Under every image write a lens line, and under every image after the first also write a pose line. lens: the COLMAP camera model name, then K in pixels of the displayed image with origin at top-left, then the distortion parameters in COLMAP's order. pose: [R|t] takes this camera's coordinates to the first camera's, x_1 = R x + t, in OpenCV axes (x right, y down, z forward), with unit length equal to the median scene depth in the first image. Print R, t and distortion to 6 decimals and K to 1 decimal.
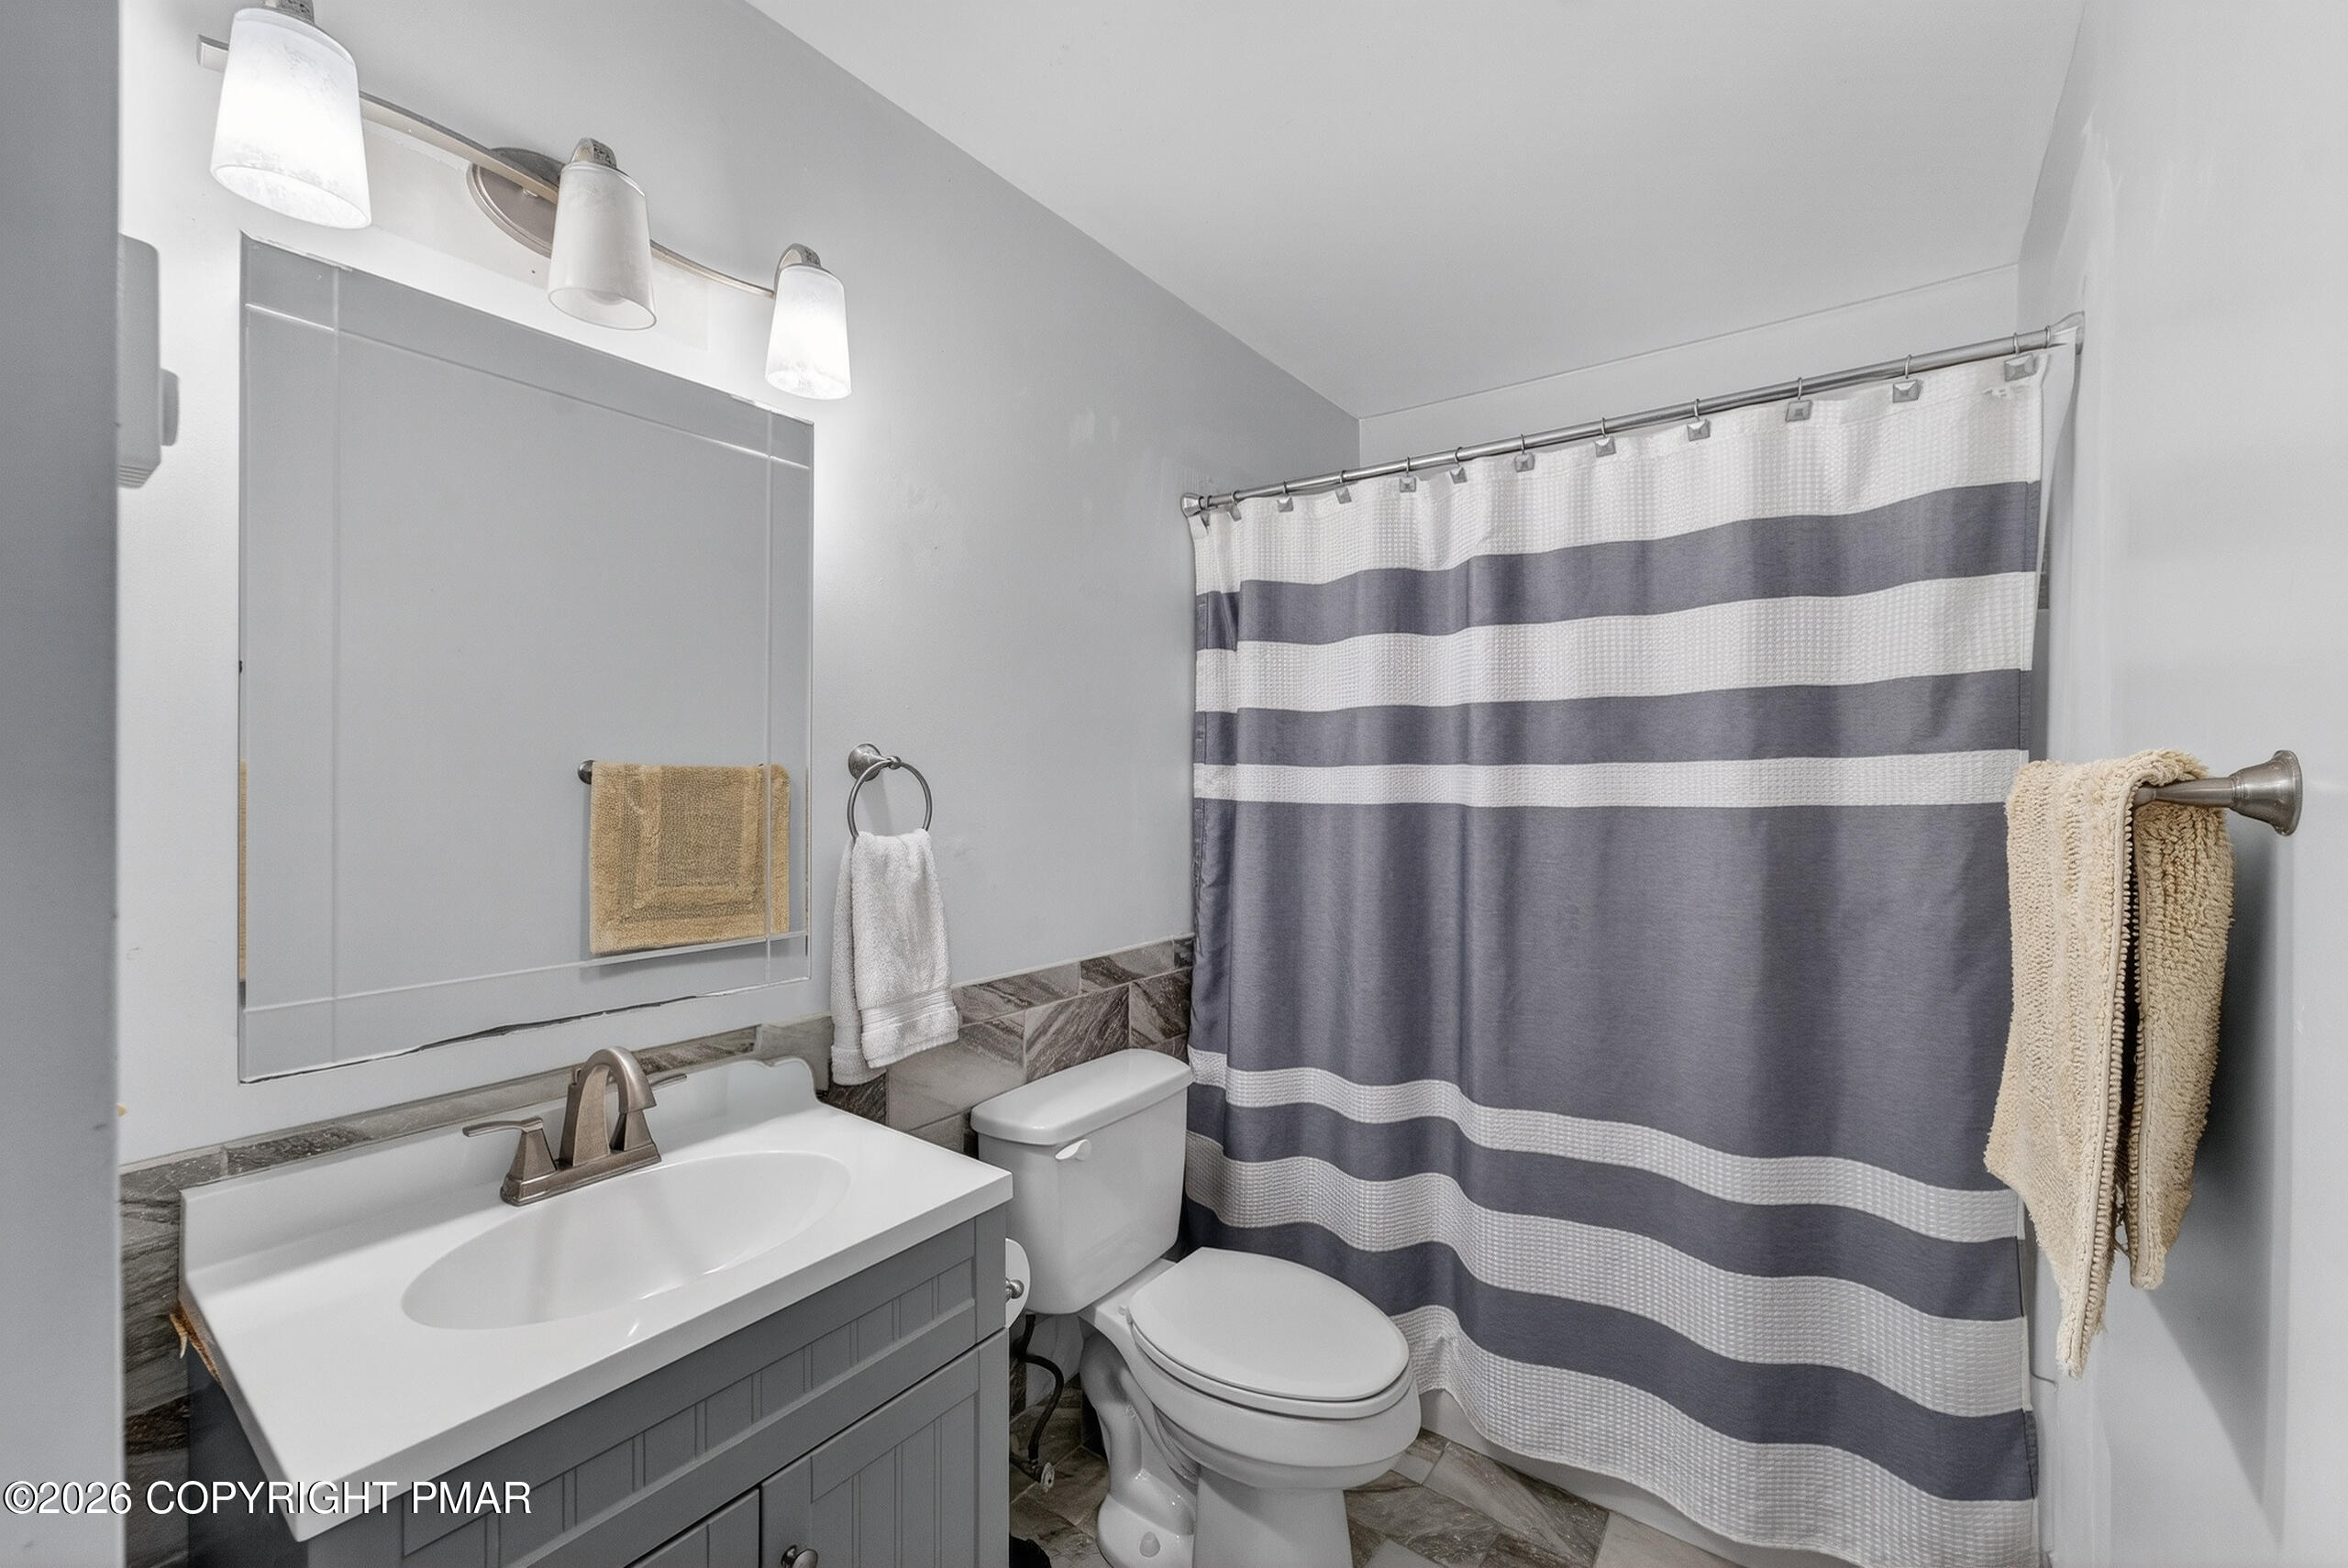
lens RADIAL K [[945.0, 0, 1174.0], [0, 945.0, 784.0], [0, 0, 1]] dist [-0.007730, 0.000635]
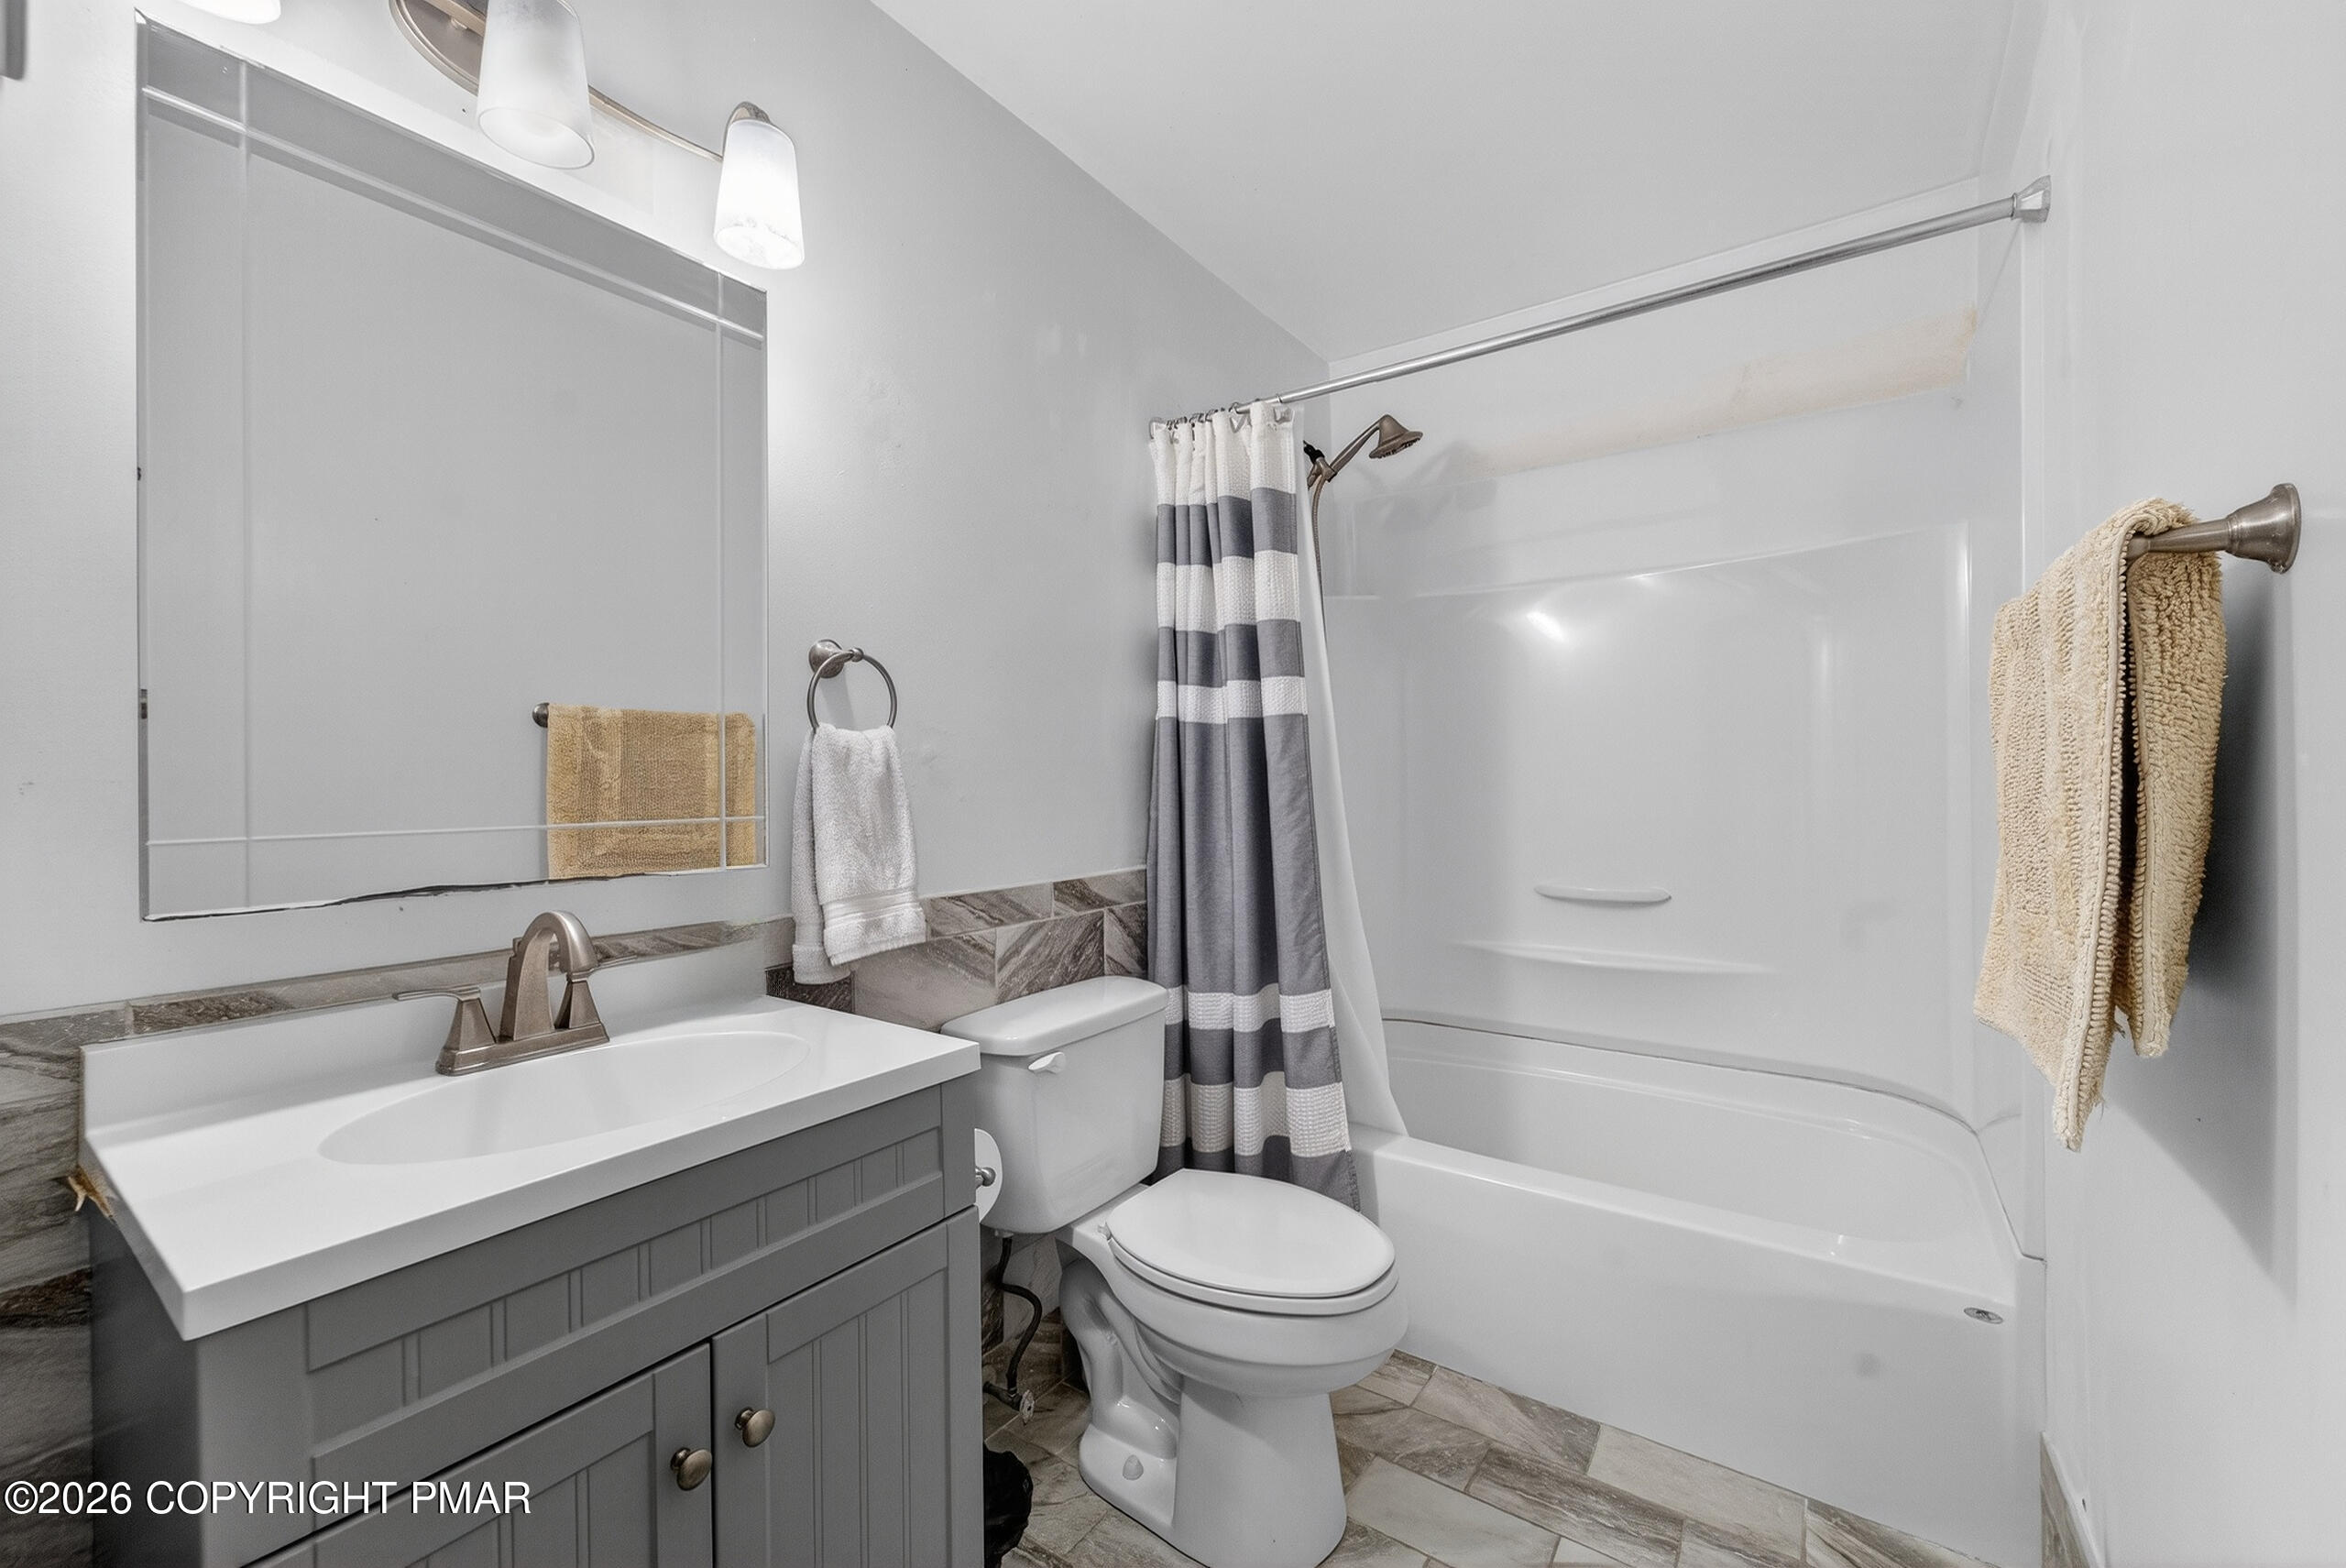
lens RADIAL K [[944.3, 0, 1173.0], [0, 944.3, 784.0], [0, 0, 1]] dist [-0.007730, 0.000635]
pose [[0.999627, -0.015573, 0.022447, 0.005672], [0.015707, 0.999860, -0.005786, 0.124510], [-0.022354, 0.006137, 0.999731, 0.028098]]
